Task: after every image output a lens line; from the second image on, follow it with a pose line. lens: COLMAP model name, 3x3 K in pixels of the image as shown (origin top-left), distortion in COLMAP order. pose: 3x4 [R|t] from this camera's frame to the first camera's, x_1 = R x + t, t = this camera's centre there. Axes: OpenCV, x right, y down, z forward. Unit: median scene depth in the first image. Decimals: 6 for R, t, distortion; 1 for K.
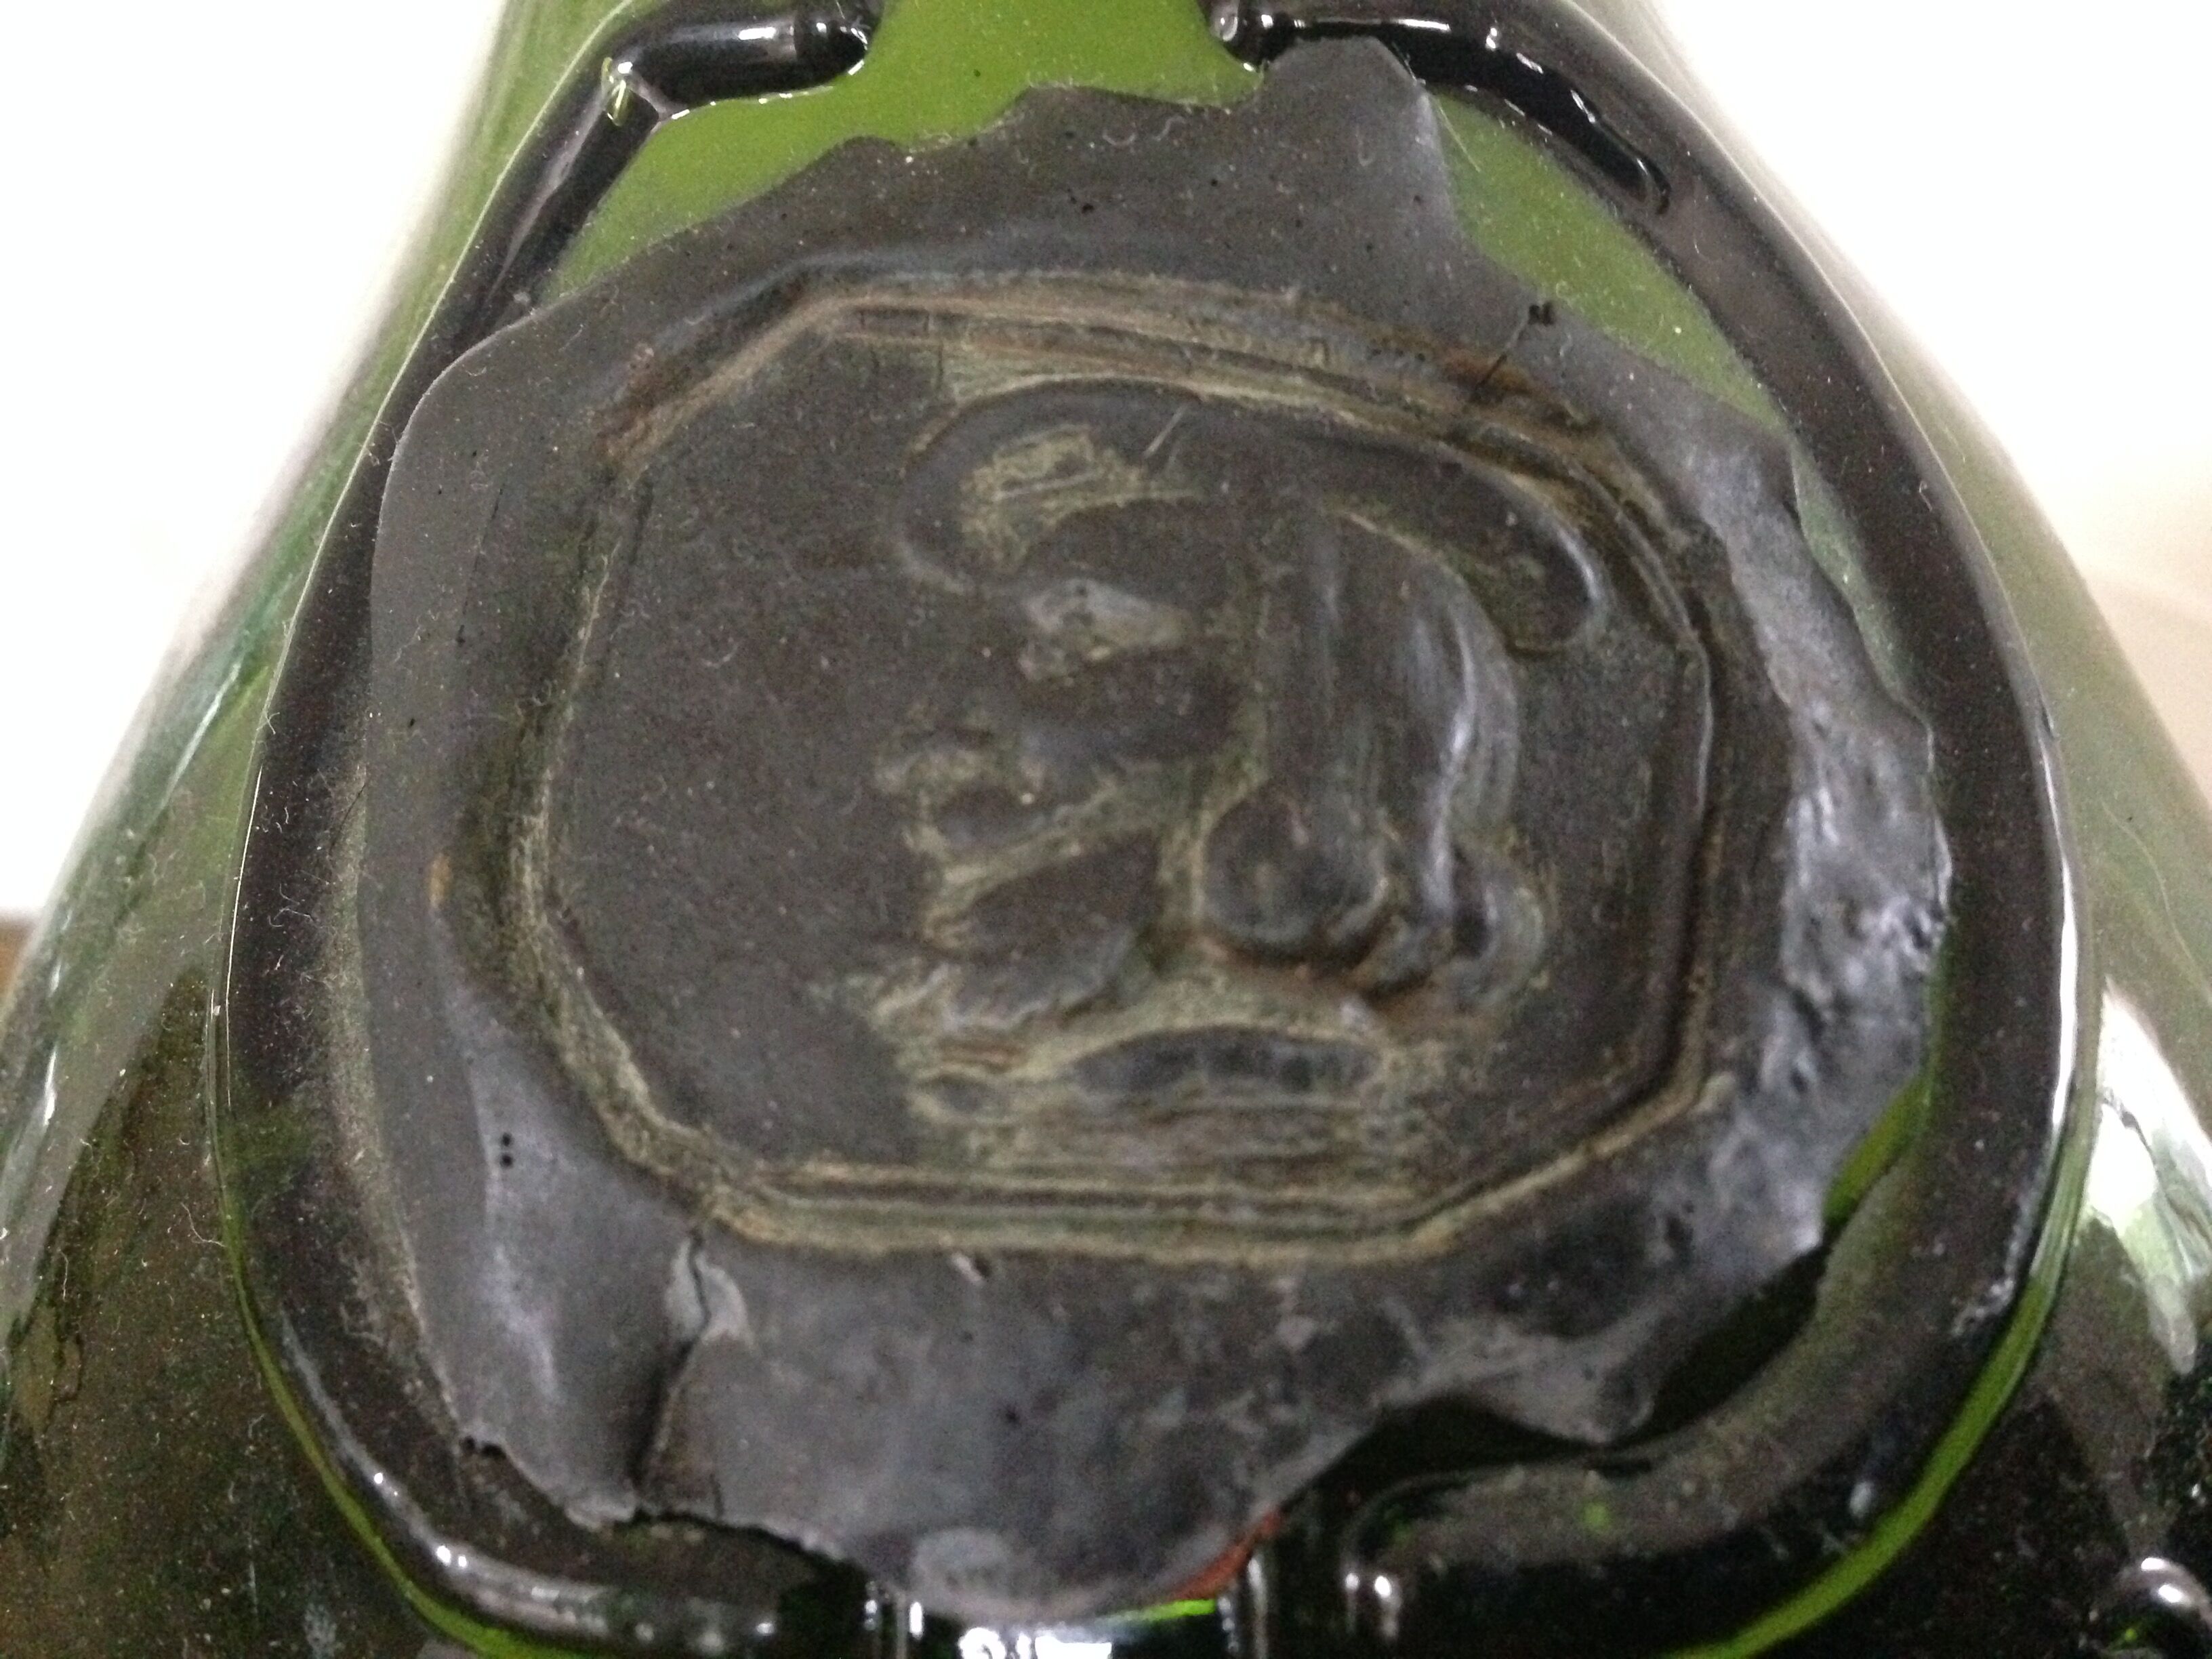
lens RADIAL K [[2137.2, 0, 1106.0], [0, 2137.2, 829.5], [0, 0, 1]] dist [0.016208, 0.007755]
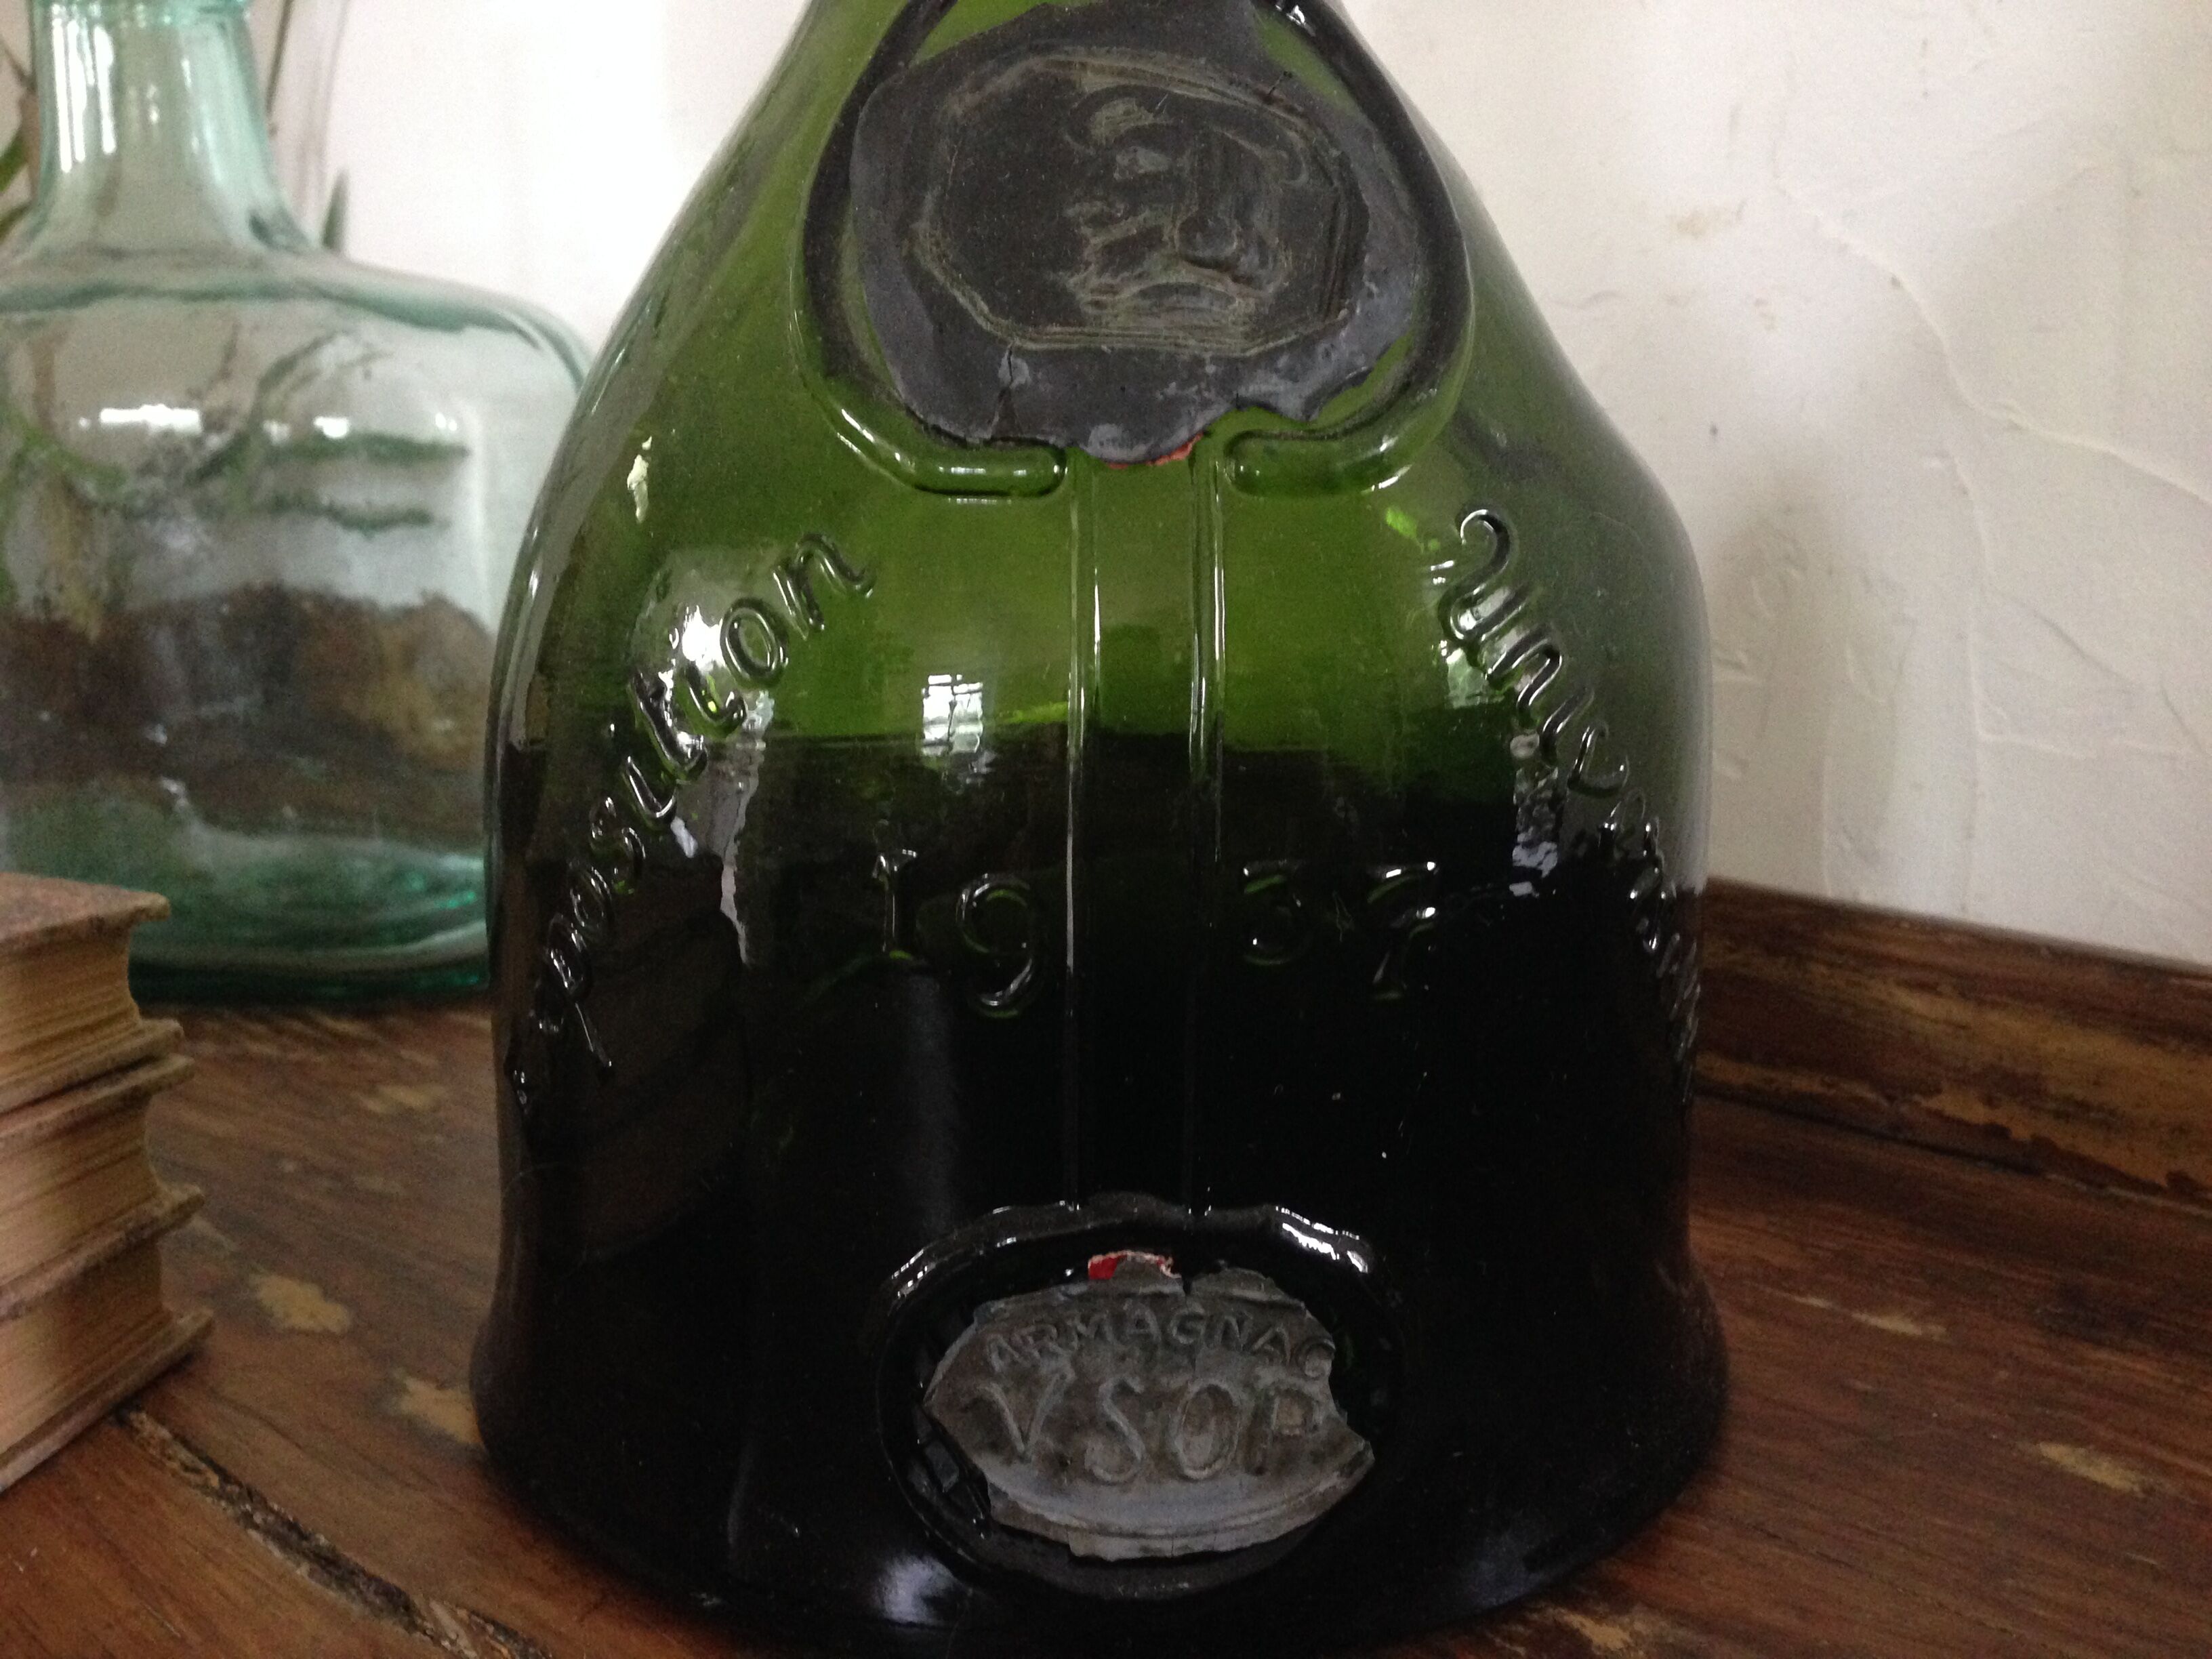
lens RADIAL K [[2137.2, 0, 1106.0], [0, 2137.2, 829.5], [0, 0, 1]] dist [0.016208, 0.007755]
pose [[0.991952, 0.012923, 0.125955, -0.412779], [-0.008388, 0.999300, -0.036462, 0.935955], [-0.126338, 0.035112, 0.991366, -1.901577]]
